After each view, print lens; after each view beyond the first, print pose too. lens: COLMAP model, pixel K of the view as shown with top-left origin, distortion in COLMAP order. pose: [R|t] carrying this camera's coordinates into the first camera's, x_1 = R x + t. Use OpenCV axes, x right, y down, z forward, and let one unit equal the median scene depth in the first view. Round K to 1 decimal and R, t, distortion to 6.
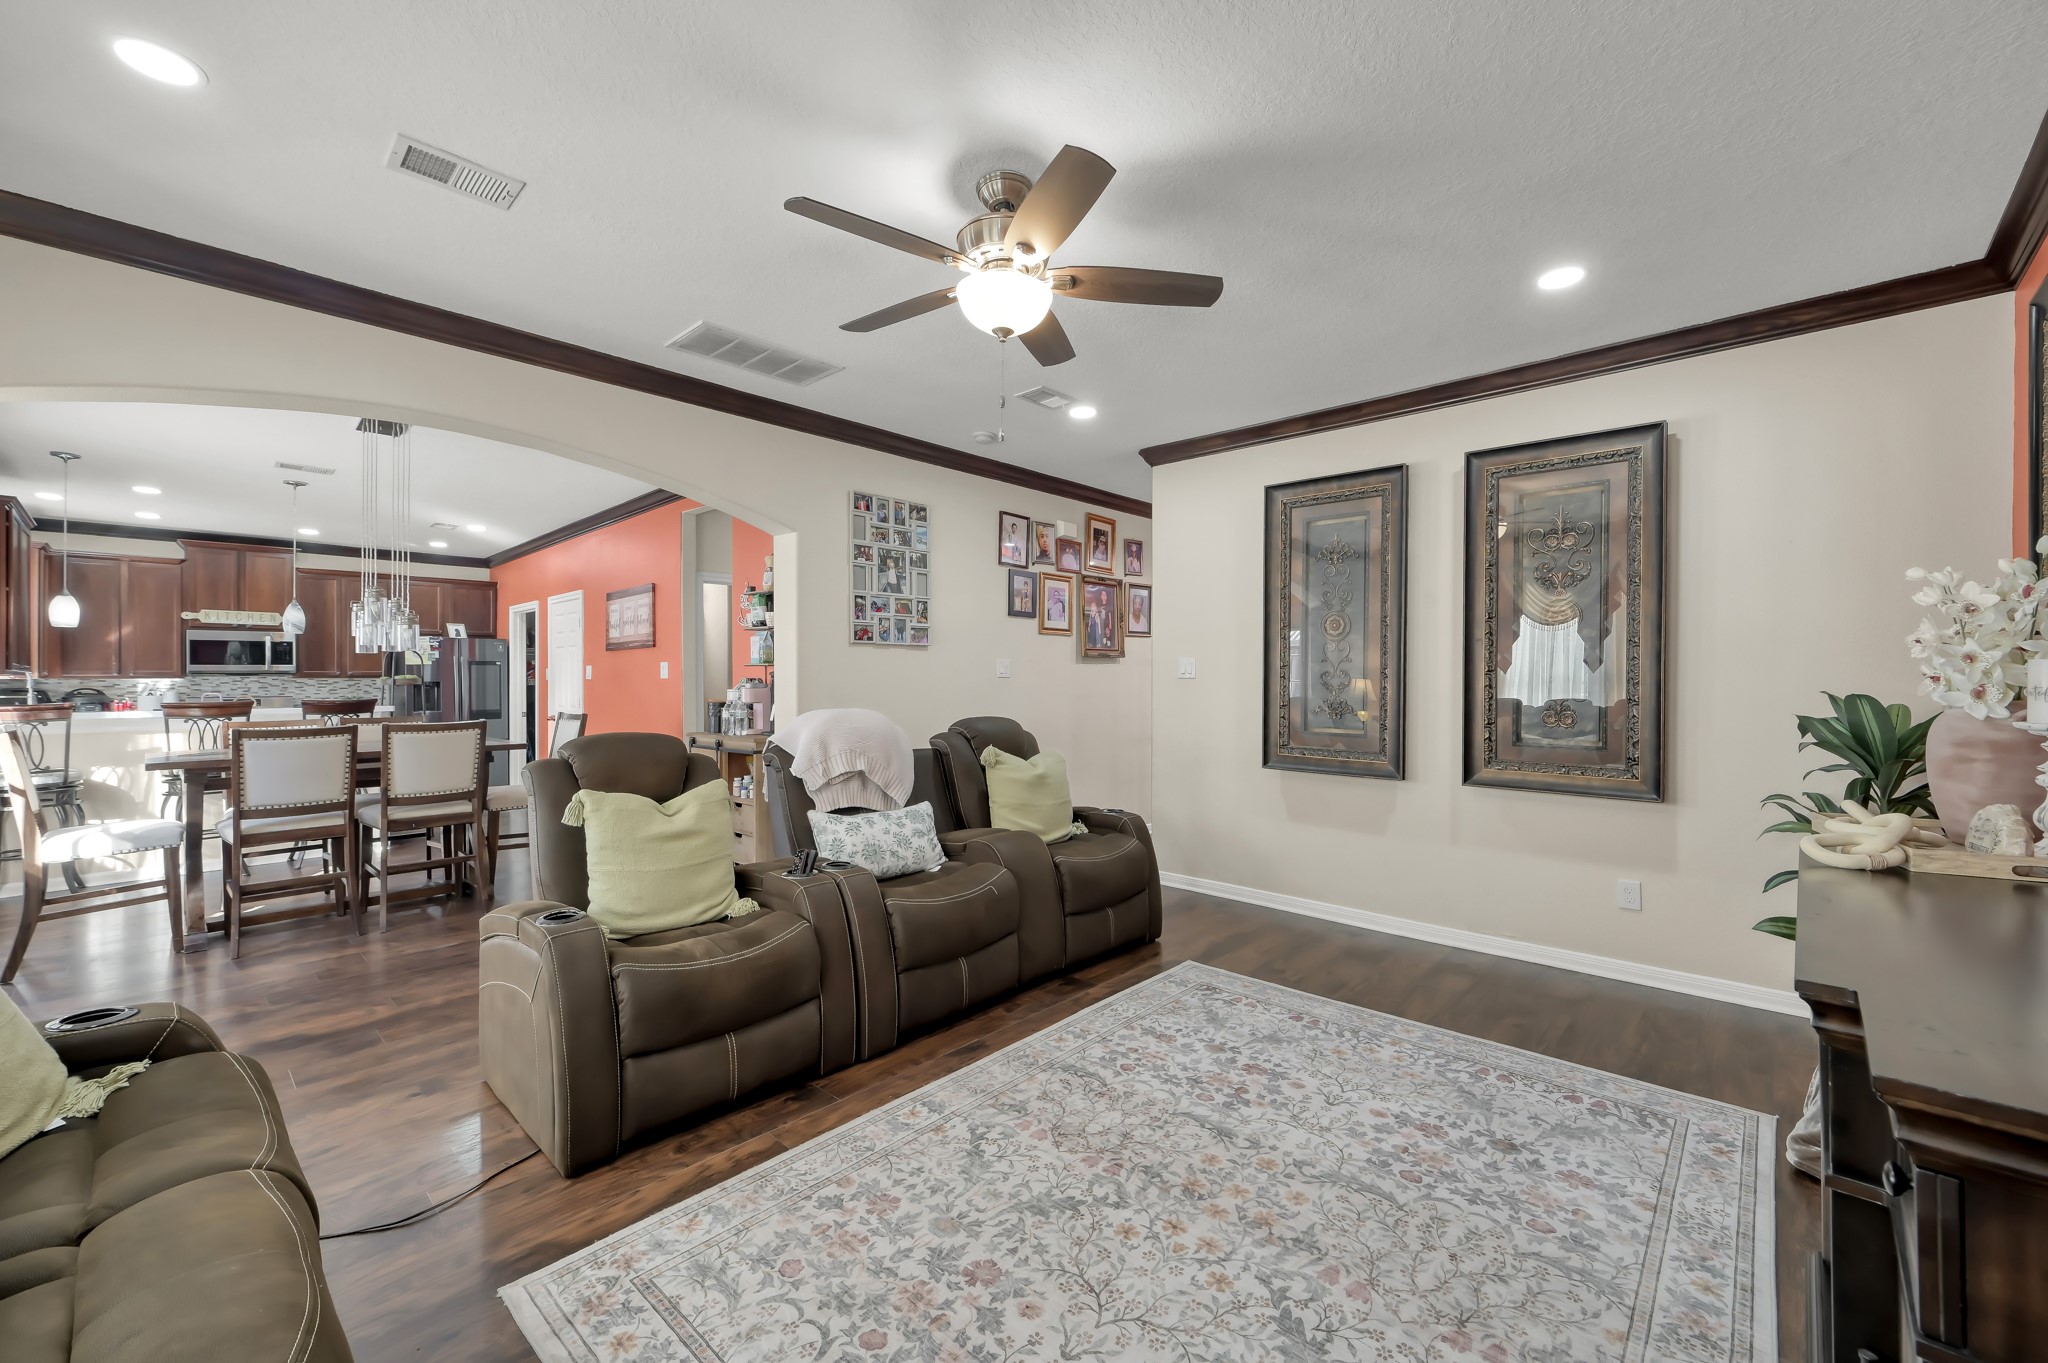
lens RADIAL K [[819.6, 0, 1033.0], [0, 819.6, 682.4], [0, 0, 1]] dist [-0.000899, 0.000927]
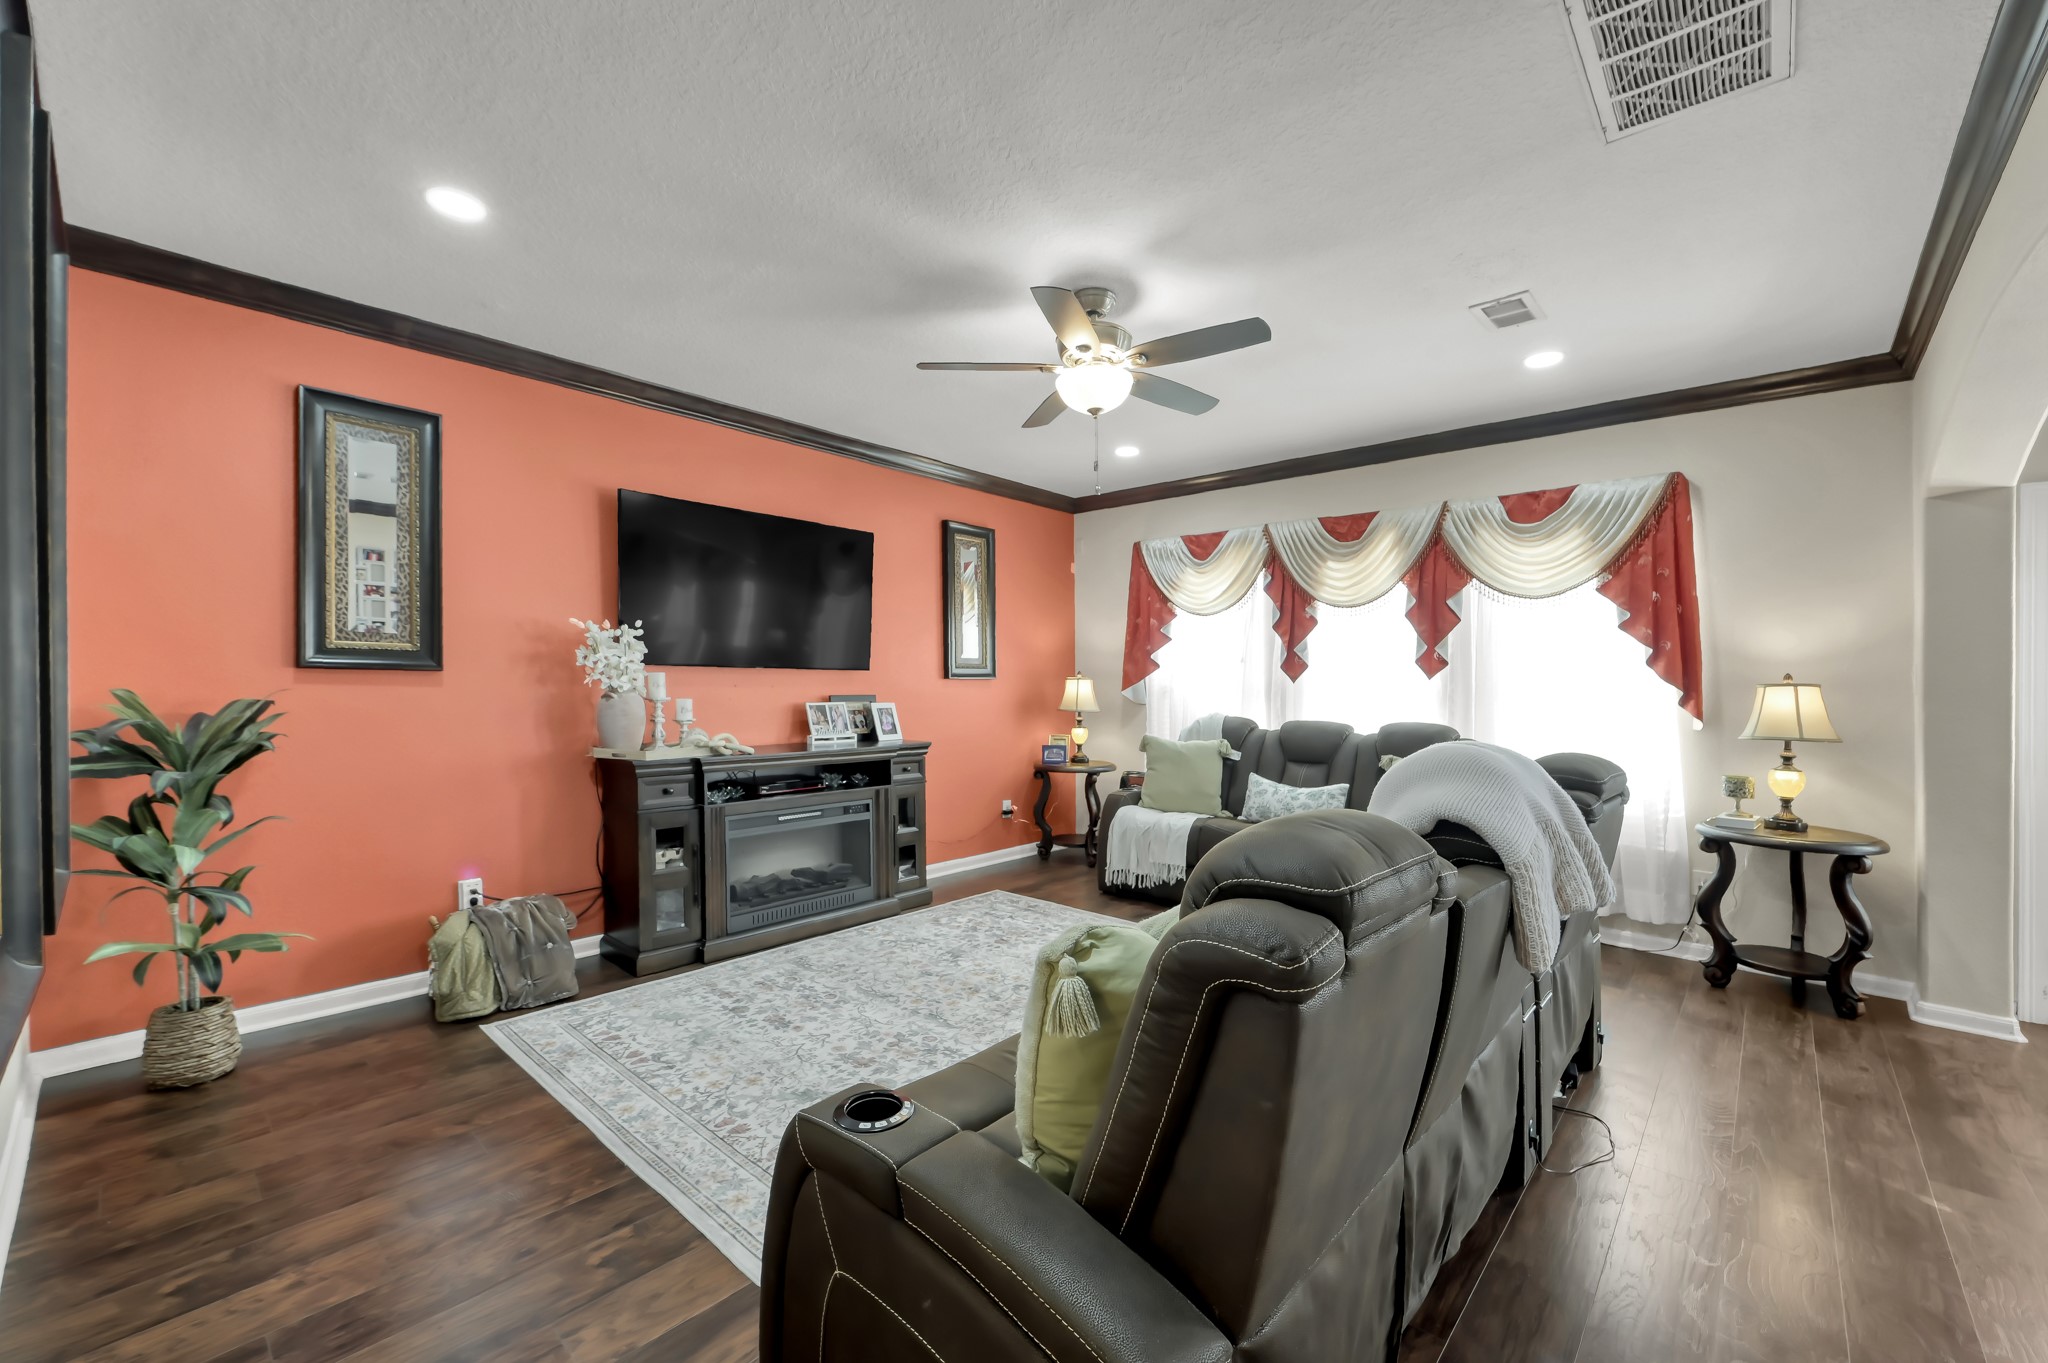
lens RADIAL K [[819.6, 0, 1026.5], [0, 819.6, 681.7], [0, 0, 1]] dist [-0.000899, 0.000927]
pose [[-0.999950, -0.008040, -0.005944, 0.042572], [-0.008013, 0.999958, -0.004447, 0.001094], [0.005979, -0.004399, -0.999972, 1.108494]]
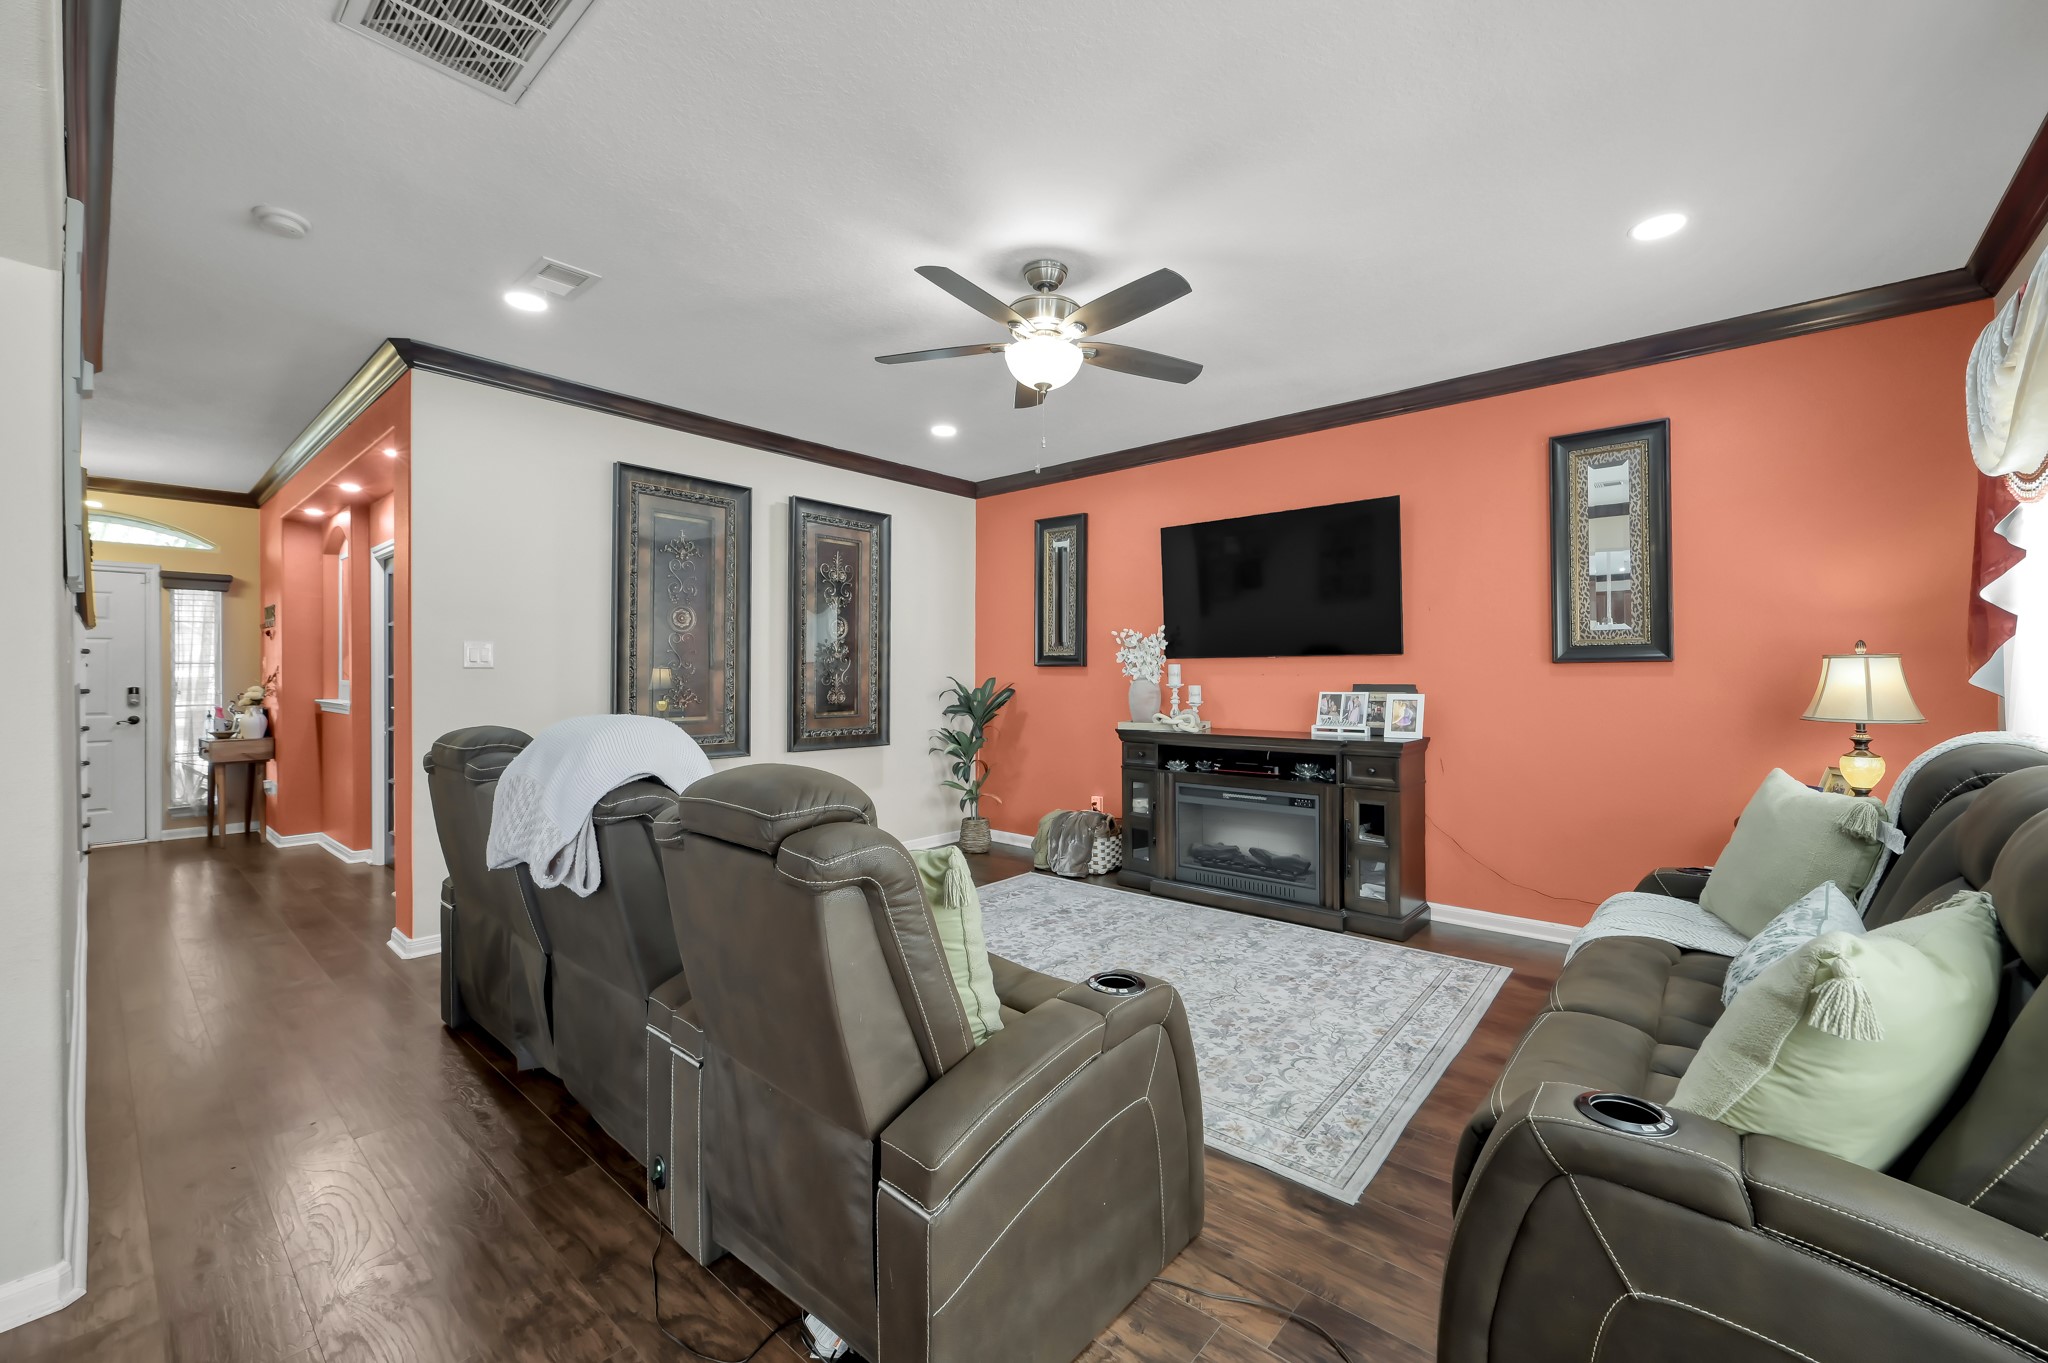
lens RADIAL K [[819.6, 0, 1047.2], [0, 819.6, 676.7], [0, 0, 1]] dist [-0.000899, 0.000927]
pose [[-0.042854, -0.003687, 0.999075, -0.617197], [0.003238, 0.999987, 0.003830, 0.002038], [-0.999076, 0.003399, -0.042842, 0.513461]]
